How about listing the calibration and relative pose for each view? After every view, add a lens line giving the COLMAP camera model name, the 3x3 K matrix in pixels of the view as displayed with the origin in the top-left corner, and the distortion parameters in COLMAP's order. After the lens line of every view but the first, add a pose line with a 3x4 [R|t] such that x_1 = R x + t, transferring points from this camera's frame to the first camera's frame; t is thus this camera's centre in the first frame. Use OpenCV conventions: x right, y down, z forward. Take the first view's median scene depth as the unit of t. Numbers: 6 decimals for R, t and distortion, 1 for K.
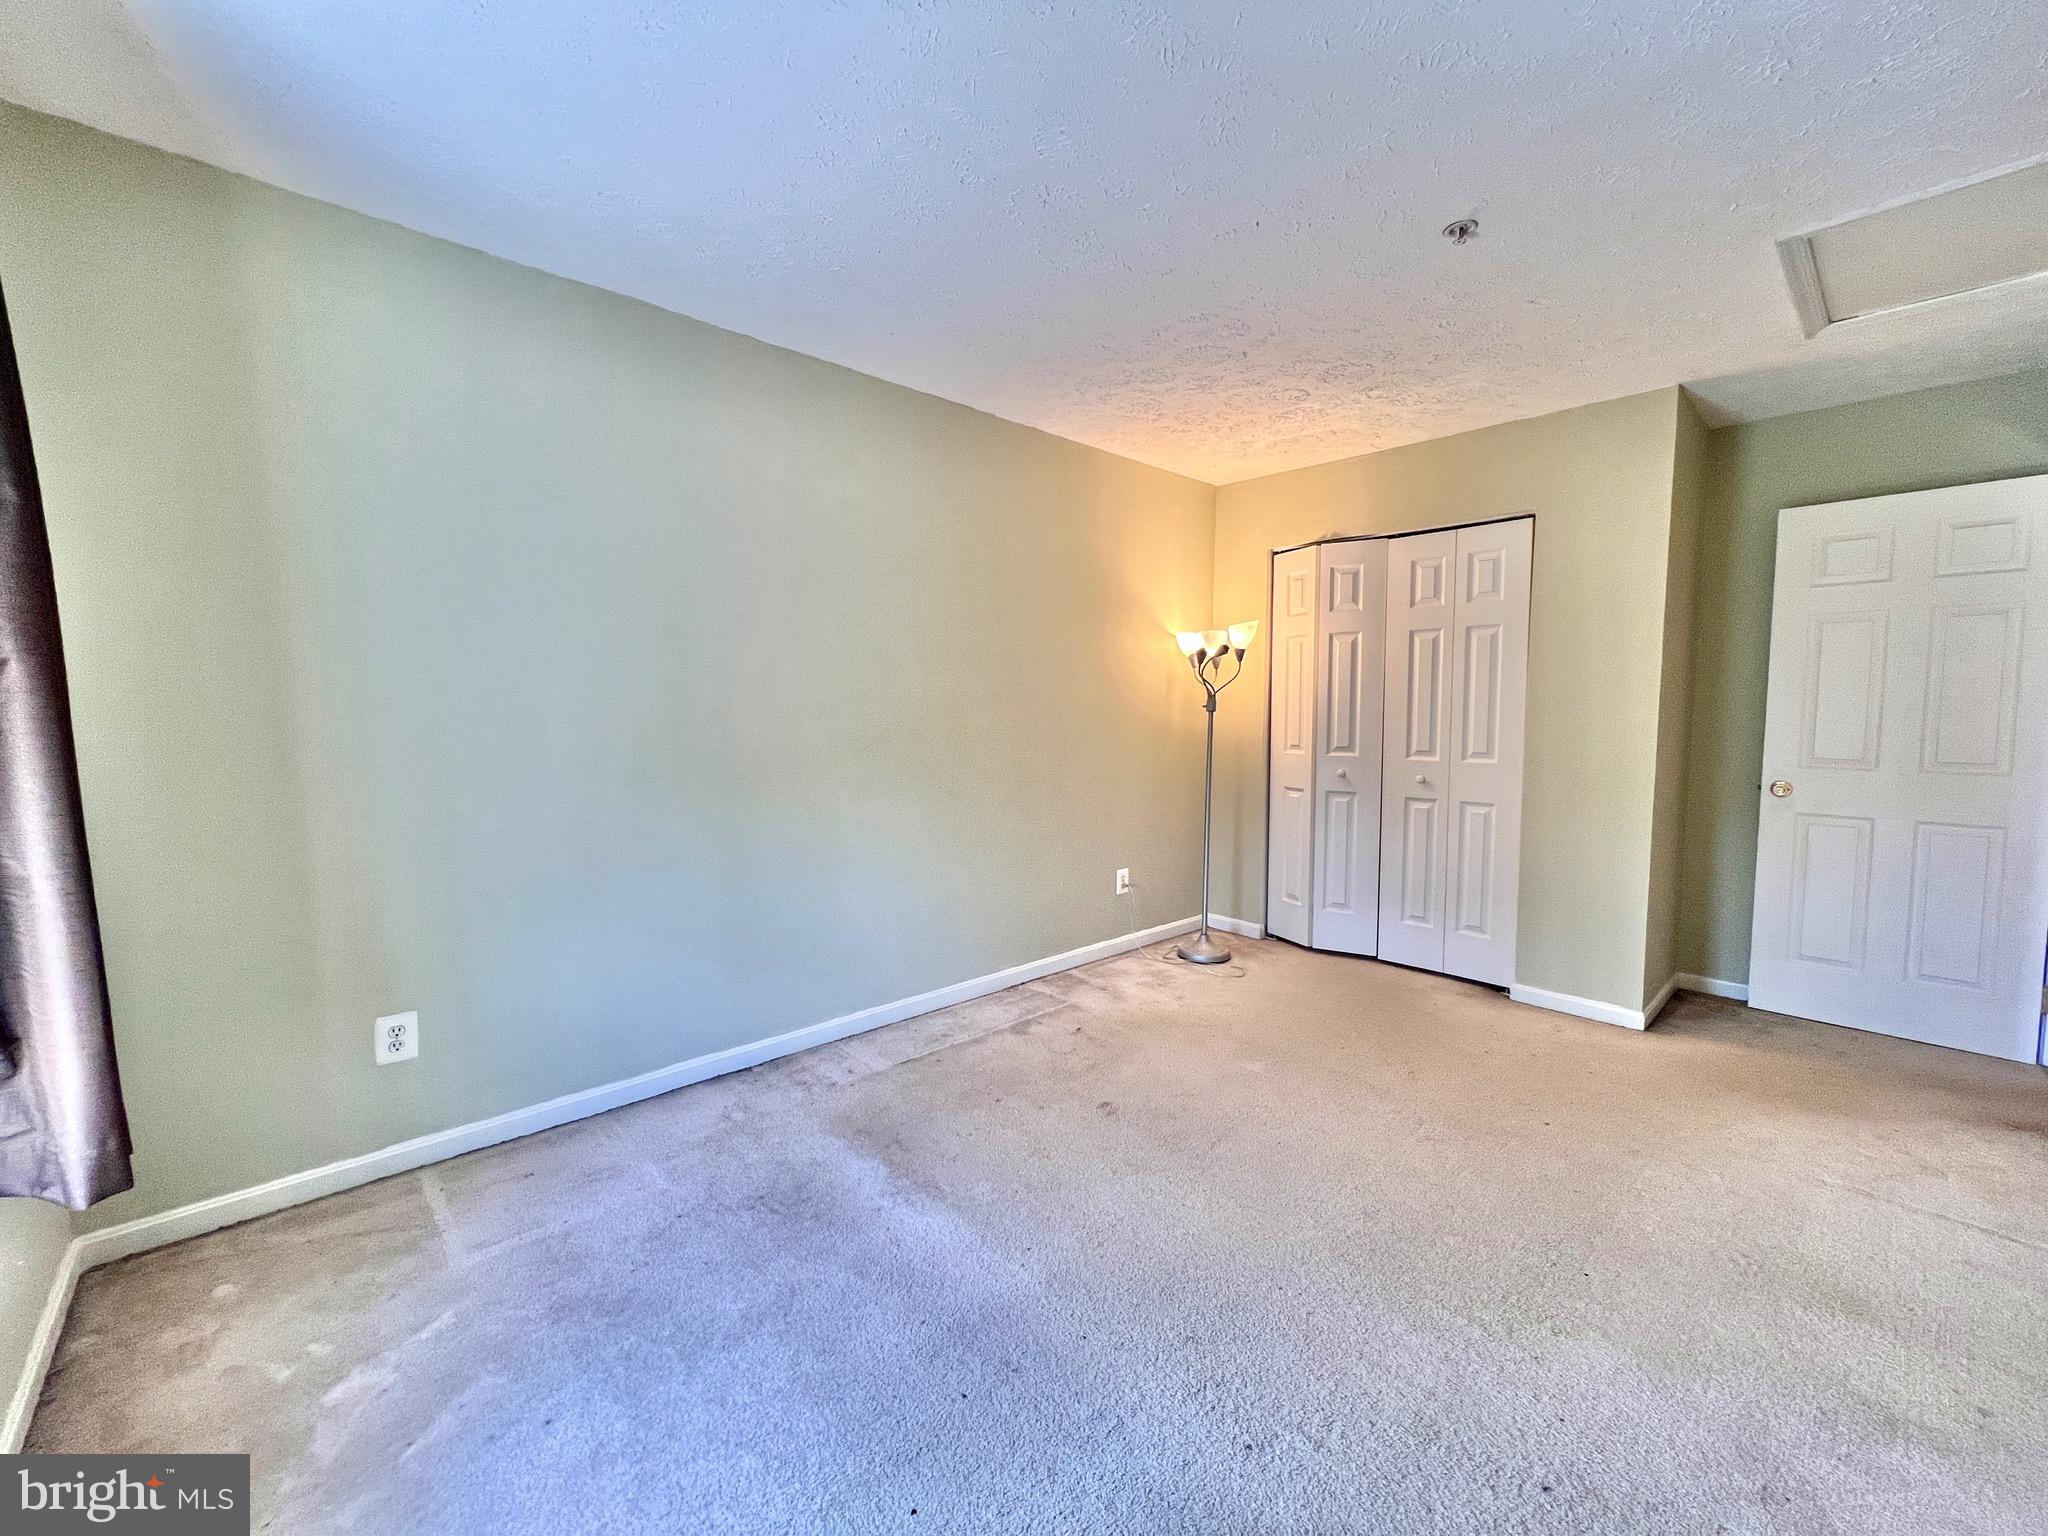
lens RADIAL K [[821.0, 0, 1016.7], [0, 821.0, 772.0], [0, 0, 1]] dist [-0.004895, 0.000080]
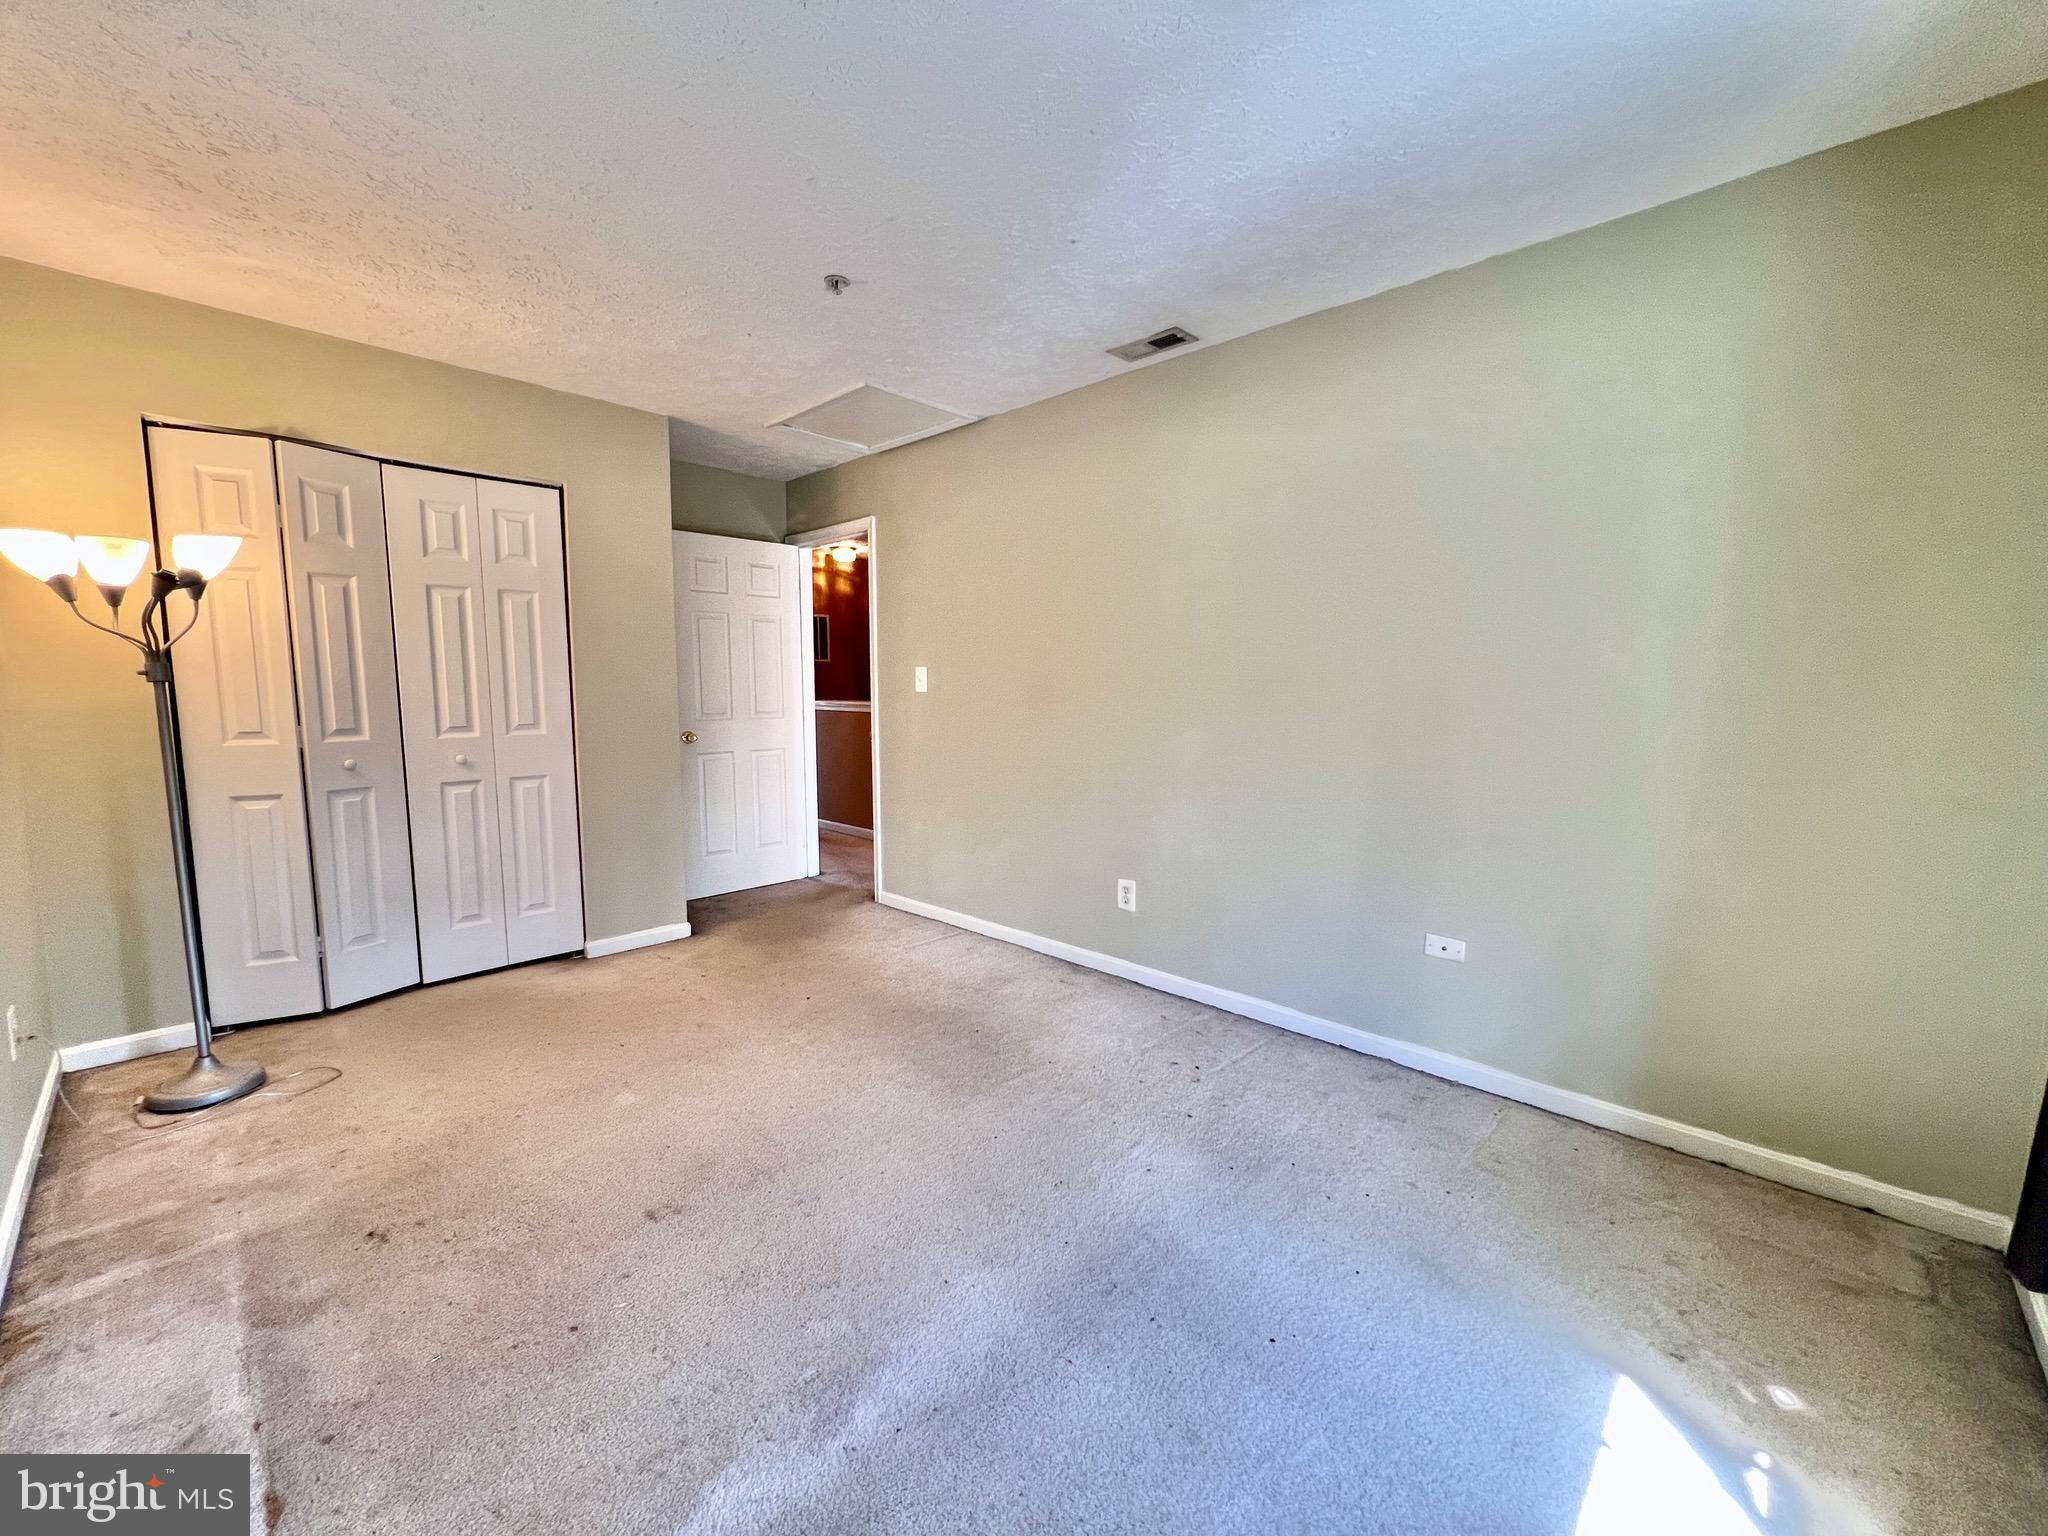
lens RADIAL K [[819.0, 0, 1015.0], [0, 819.0, 769.7], [0, 0, 1]] dist [-0.003020, 0.000288]
pose [[-0.068673, -0.106257, 0.991964, -0.410744], [0.074372, 0.991000, 0.111302, -0.033416], [-0.994863, 0.081418, -0.060152, 0.469851]]
